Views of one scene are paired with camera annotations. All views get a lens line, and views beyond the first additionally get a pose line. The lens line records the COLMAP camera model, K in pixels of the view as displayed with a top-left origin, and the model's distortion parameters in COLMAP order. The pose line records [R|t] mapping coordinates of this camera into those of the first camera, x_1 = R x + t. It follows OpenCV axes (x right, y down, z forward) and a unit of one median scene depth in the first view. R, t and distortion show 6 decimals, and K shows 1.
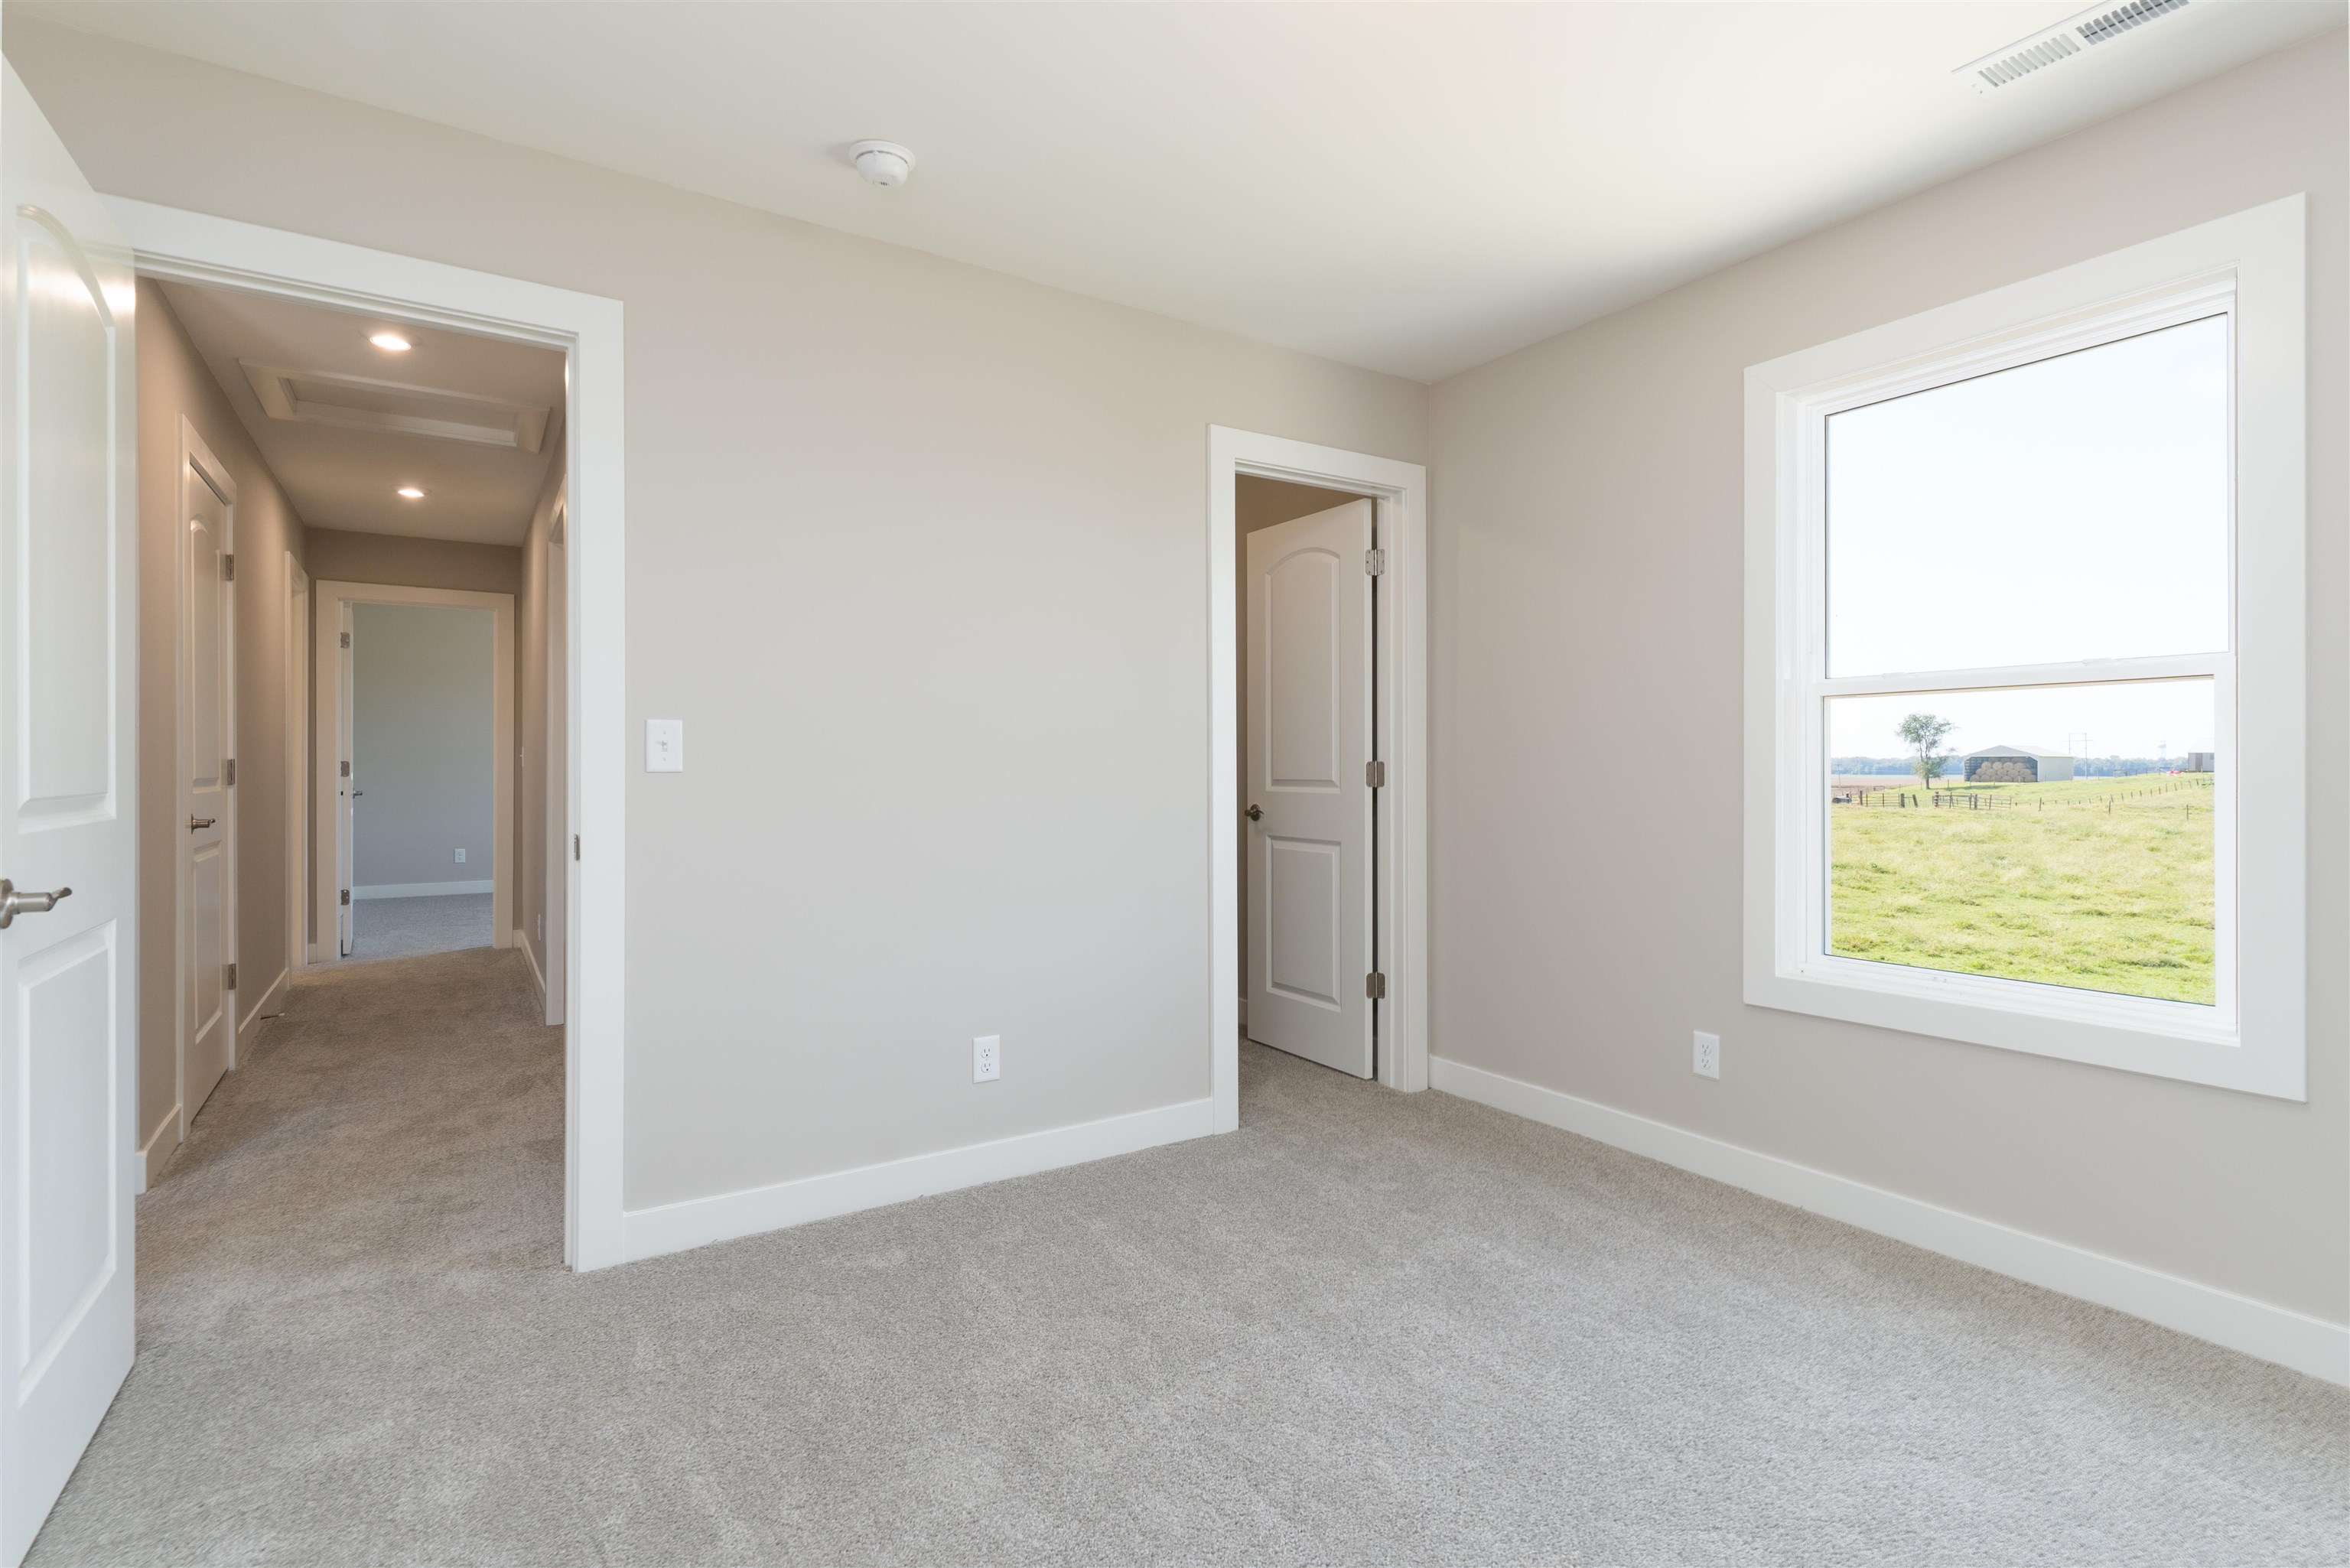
lens RADIAL K [[1117.1, 0, 1175.0], [0, 1117.1, 784.0], [0, 0, 1]] dist [0.025710, -0.028254]
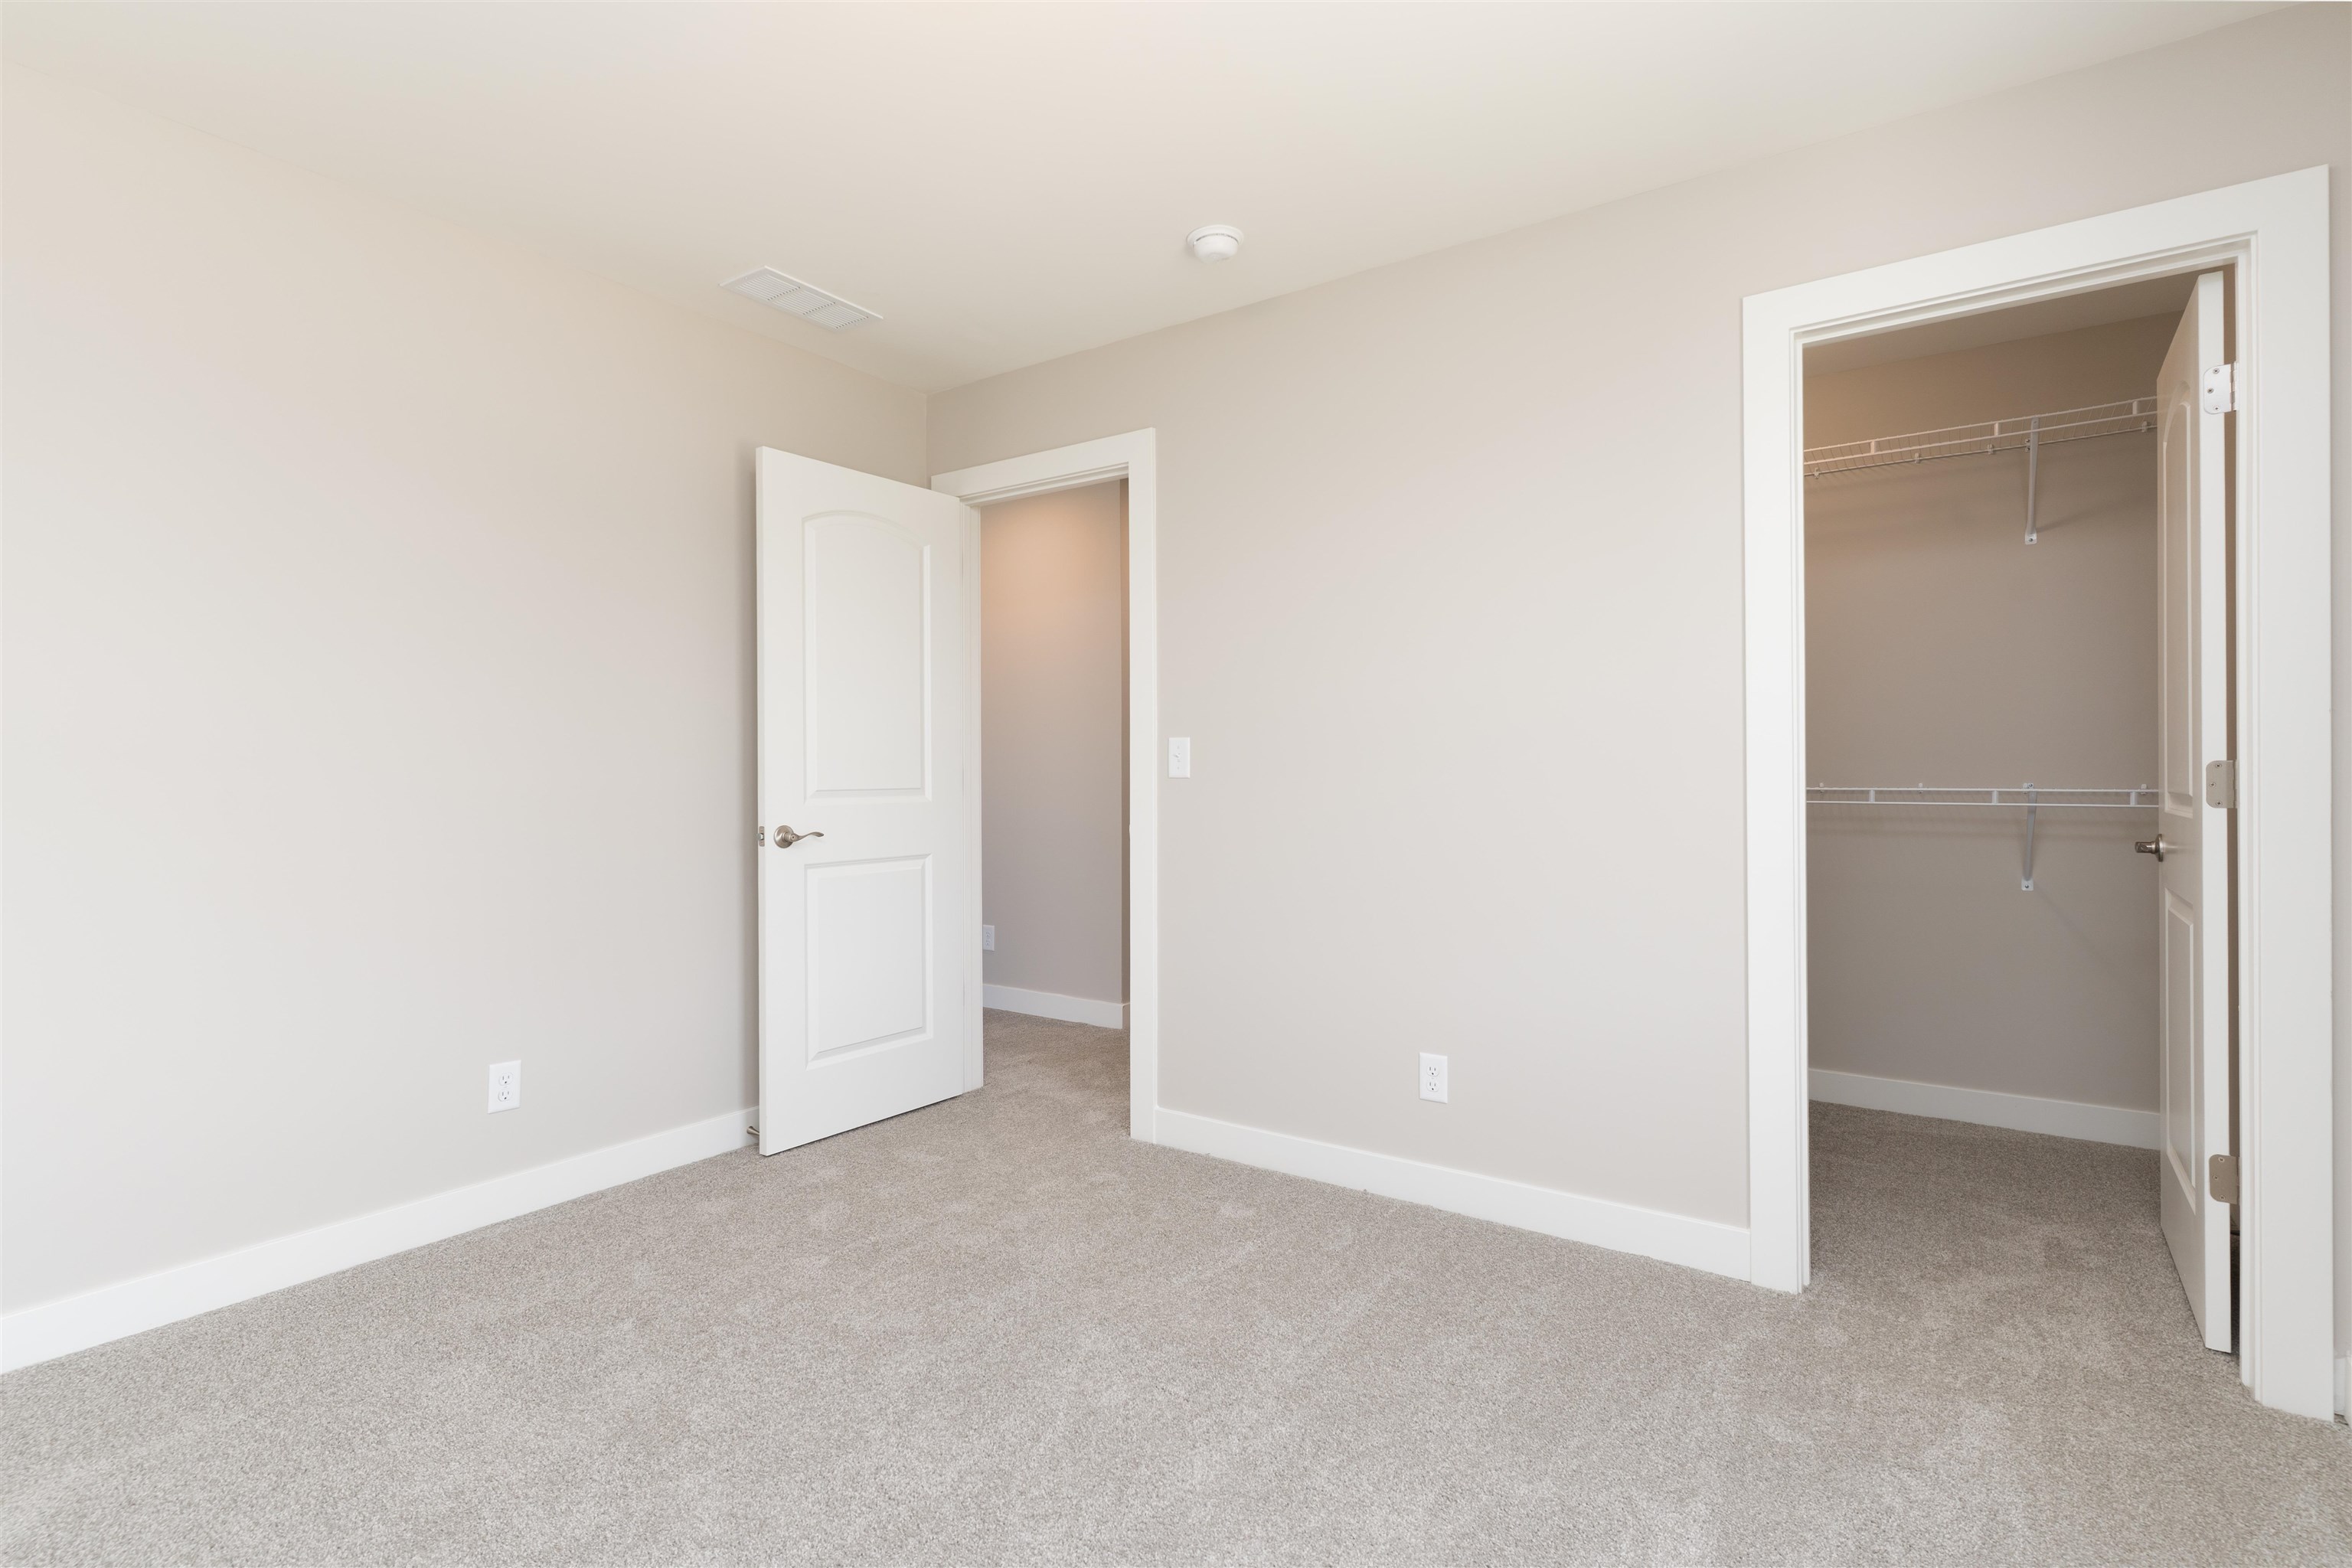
lens RADIAL K [[1122.2, 0, 1205.7], [0, 1122.2, 793.6], [0, 0, 1]] dist [0.001100, 0.000028]
pose [[0.383890, 0.017245, -0.923218, 0.751901], [-0.009511, 0.999846, 0.014721, -0.012019], [0.923330, 0.003129, 0.383995, 0.529573]]
